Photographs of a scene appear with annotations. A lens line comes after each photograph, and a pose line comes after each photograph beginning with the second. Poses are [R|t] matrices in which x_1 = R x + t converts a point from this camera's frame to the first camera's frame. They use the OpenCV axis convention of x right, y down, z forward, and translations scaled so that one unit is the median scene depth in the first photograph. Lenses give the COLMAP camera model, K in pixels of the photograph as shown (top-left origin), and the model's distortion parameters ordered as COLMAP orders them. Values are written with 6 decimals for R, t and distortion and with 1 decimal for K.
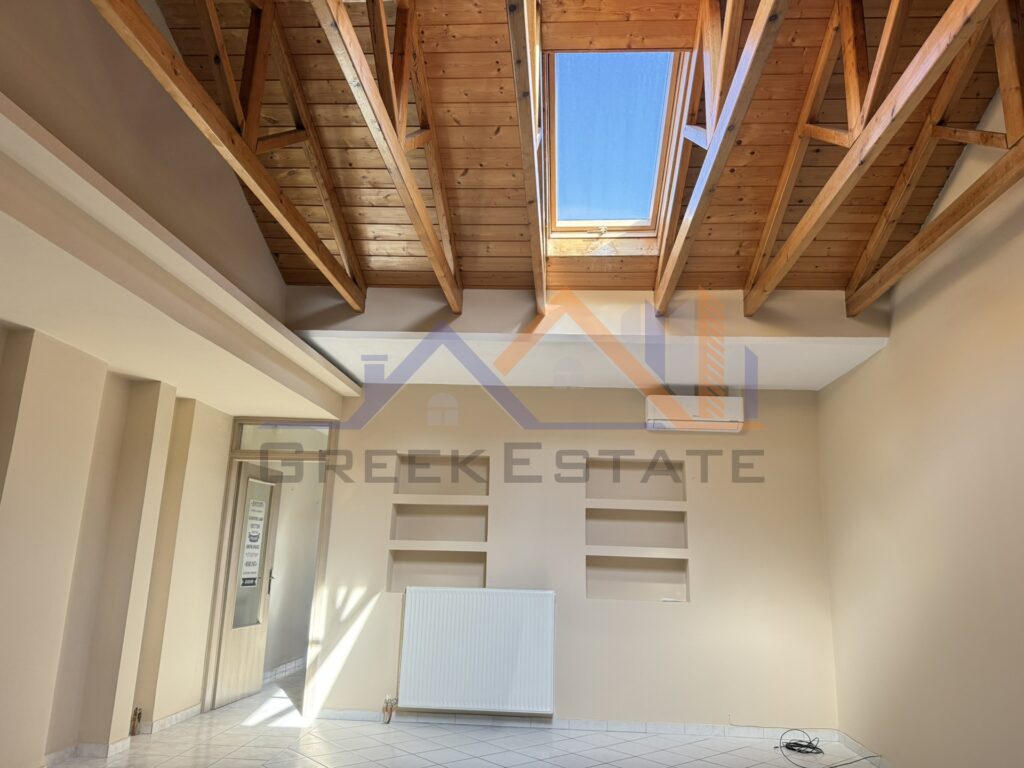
lens RADIAL K [[707.3, 0, 514.8], [0, 707.3, 383.5], [0, 0, 1]] dist [0.030440, -0.055727]
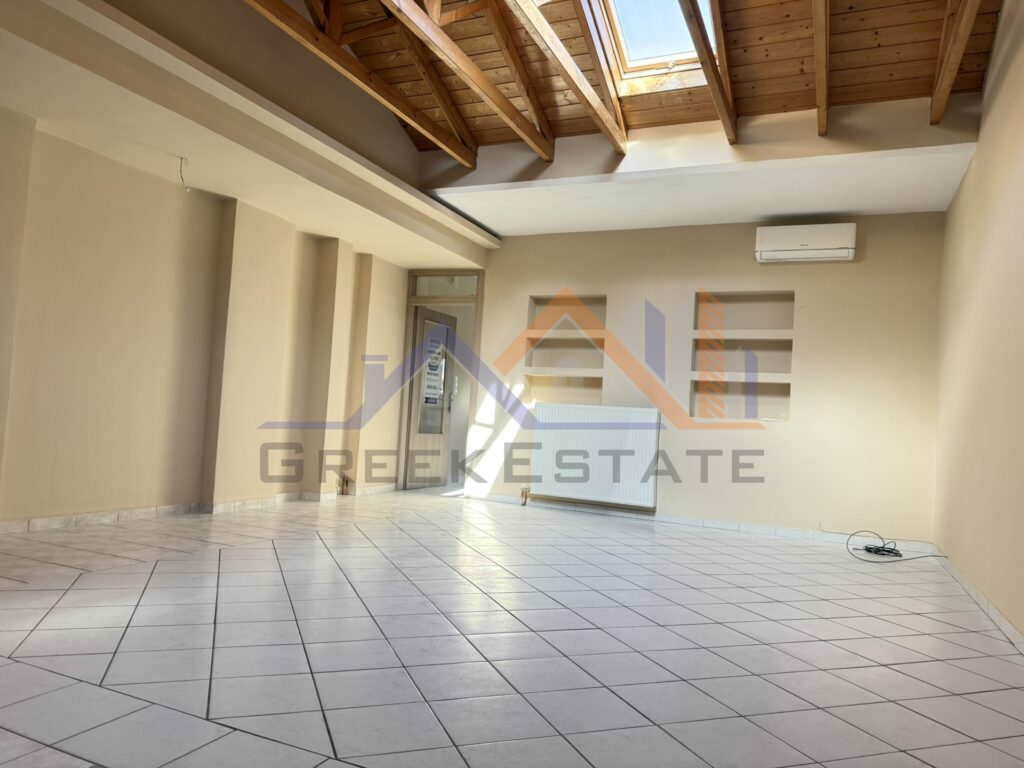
lens RADIAL K [[707.3, 0, 508.2], [0, 707.3, 391.3], [0, 0, 1]] dist [0.030440, -0.055727]
pose [[0.933658, 0.015414, -0.357835, 0.272665], [0.049245, 0.984061, 0.170879, 0.067778], [0.354765, -0.177164, 0.918016, -0.148628]]
